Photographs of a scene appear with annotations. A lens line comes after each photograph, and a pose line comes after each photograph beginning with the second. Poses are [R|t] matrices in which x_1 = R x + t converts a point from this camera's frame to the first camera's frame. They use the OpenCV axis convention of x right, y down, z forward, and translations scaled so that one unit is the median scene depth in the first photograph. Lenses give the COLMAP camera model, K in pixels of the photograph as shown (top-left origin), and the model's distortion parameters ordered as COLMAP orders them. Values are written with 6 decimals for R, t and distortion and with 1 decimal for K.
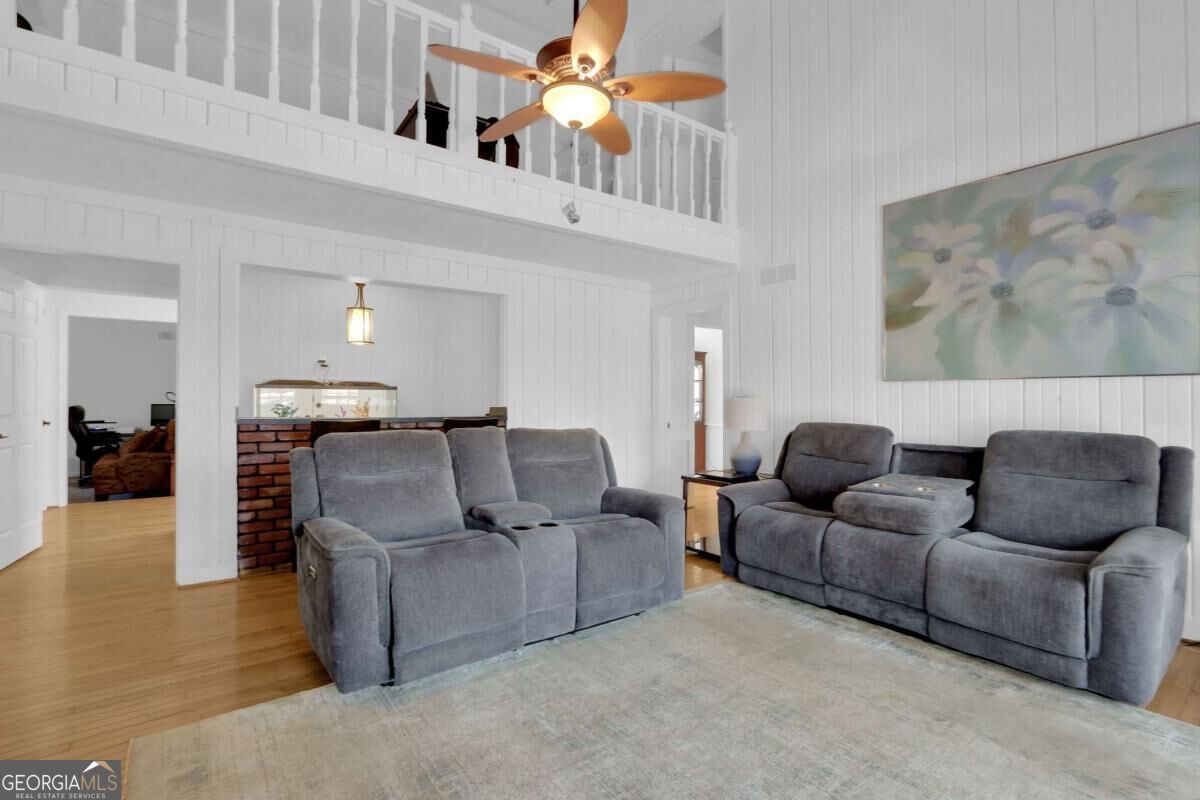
lens RADIAL K [[572.6, 0, 608.3], [0, 572.6, 396.1], [0, 0, 1]] dist [0.016689, 0.000136]
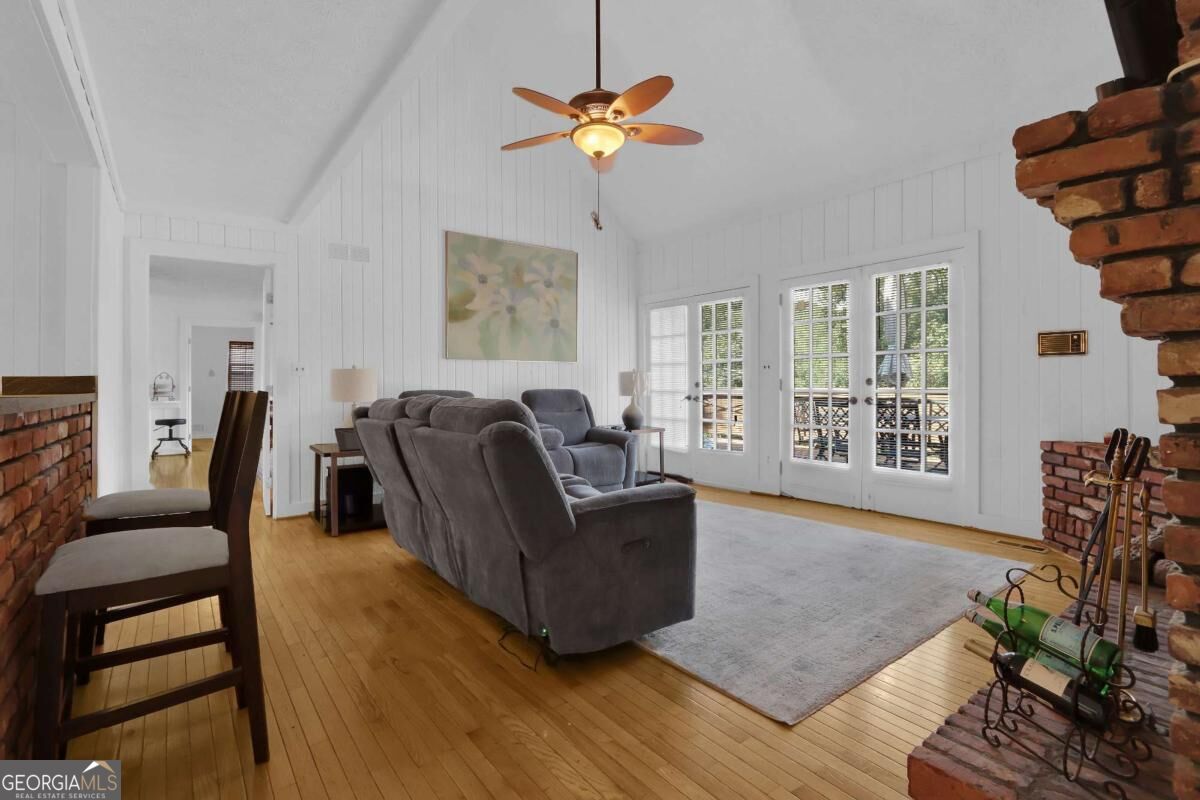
lens RADIAL K [[572.6, 0, 596.0], [0, 572.6, 380.9], [0, 0, 1]] dist [0.016689, 0.000136]
pose [[0.020863, 0.001381, 0.999781, -1.023848], [-0.003339, 0.999994, -0.001311, 0.031407], [-0.999777, -0.003311, 0.020868, 0.722306]]
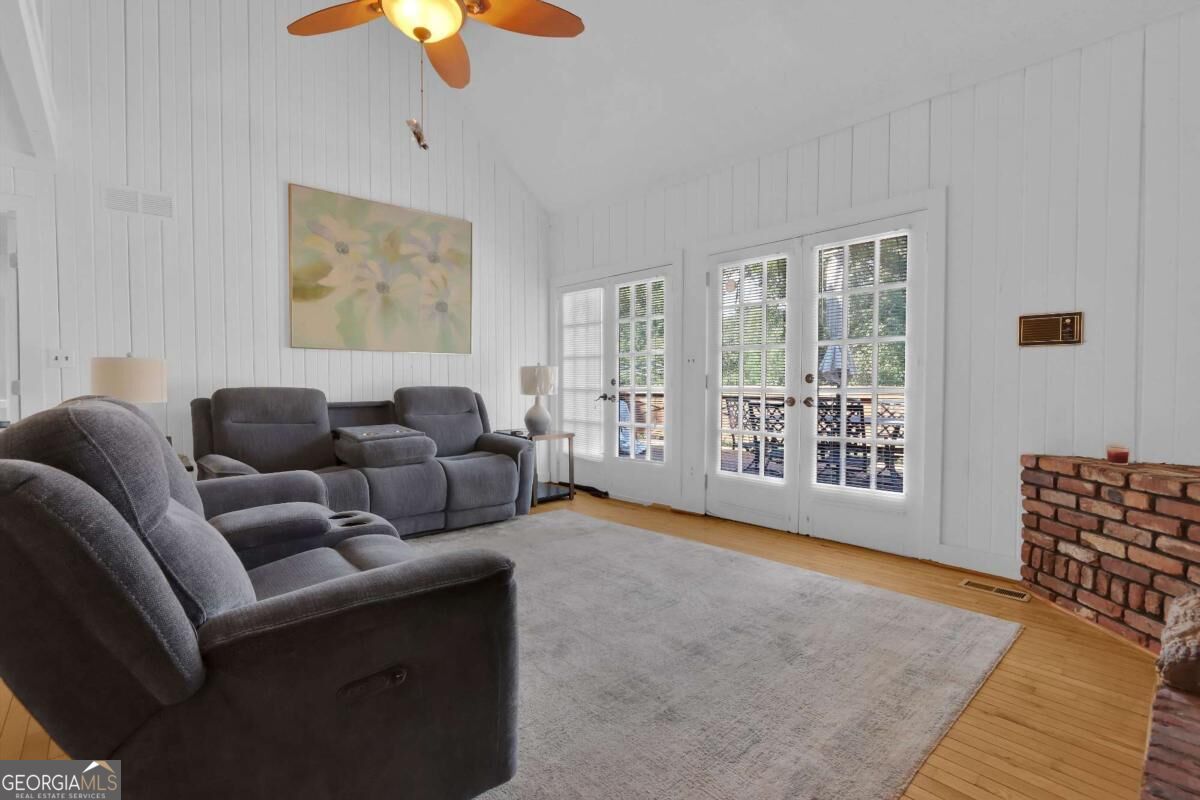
lens RADIAL K [[572.6, 0, 588.0], [0, 572.6, 392.6], [0, 0, 1]] dist [0.016689, 0.000136]
pose [[-0.053459, -0.023573, 0.998292, -0.732844], [-0.007207, 0.999704, 0.023220, 0.033893], [-0.998544, -0.005953, -0.053613, 0.589613]]
